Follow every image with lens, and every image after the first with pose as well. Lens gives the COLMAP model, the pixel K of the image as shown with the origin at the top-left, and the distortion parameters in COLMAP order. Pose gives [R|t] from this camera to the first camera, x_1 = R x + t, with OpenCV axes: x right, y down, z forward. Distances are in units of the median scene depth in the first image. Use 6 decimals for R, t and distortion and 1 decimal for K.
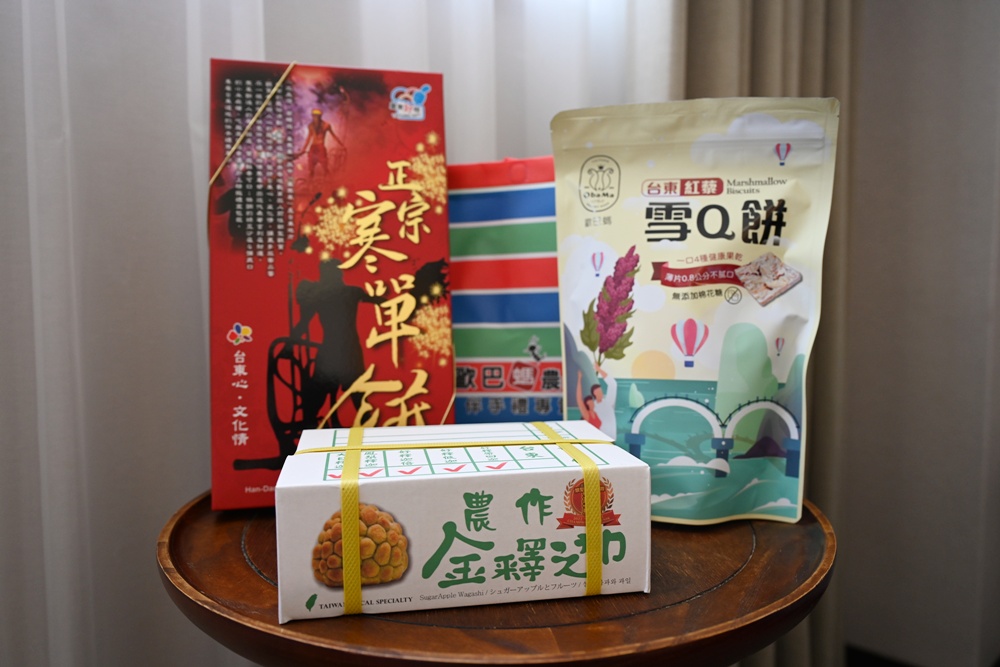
lens RADIAL K [[753.4, 0, 500.0], [0, 753.4, 333.5], [0, 0, 1]] dist [0.129765, -0.001927]
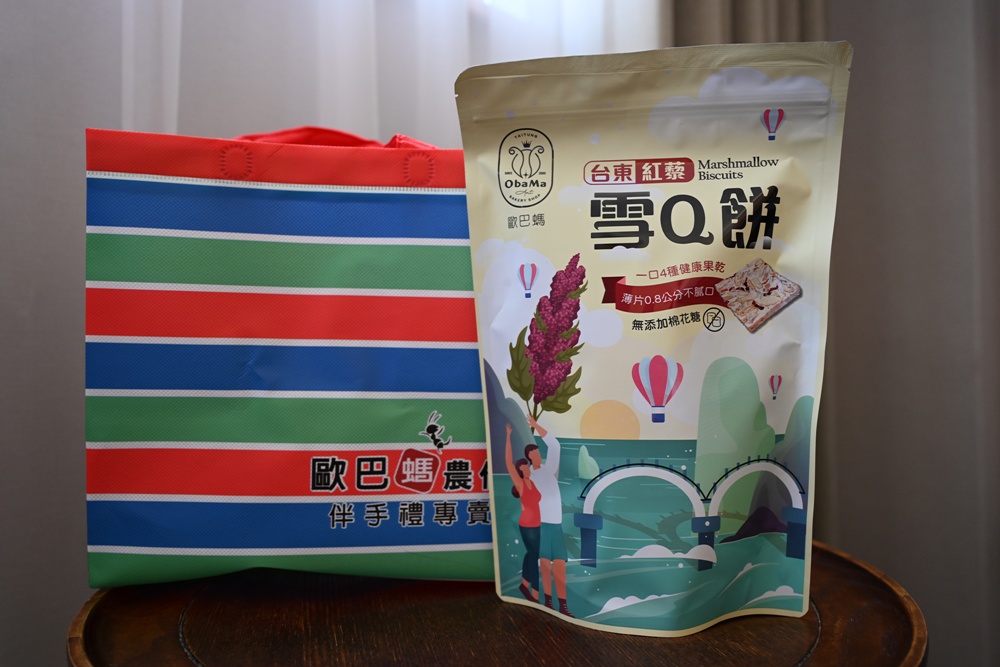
lens RADIAL K [[828.6, 0, 500.0], [0, 828.6, 333.5], [0, 0, 1]] dist [0.108484, 0.004495]
pose [[0.995445, -0.037741, 0.087552, 0.033147], [0.036742, 0.999240, 0.012987, -0.053851], [-0.087975, -0.009711, 0.996075, 0.223763]]
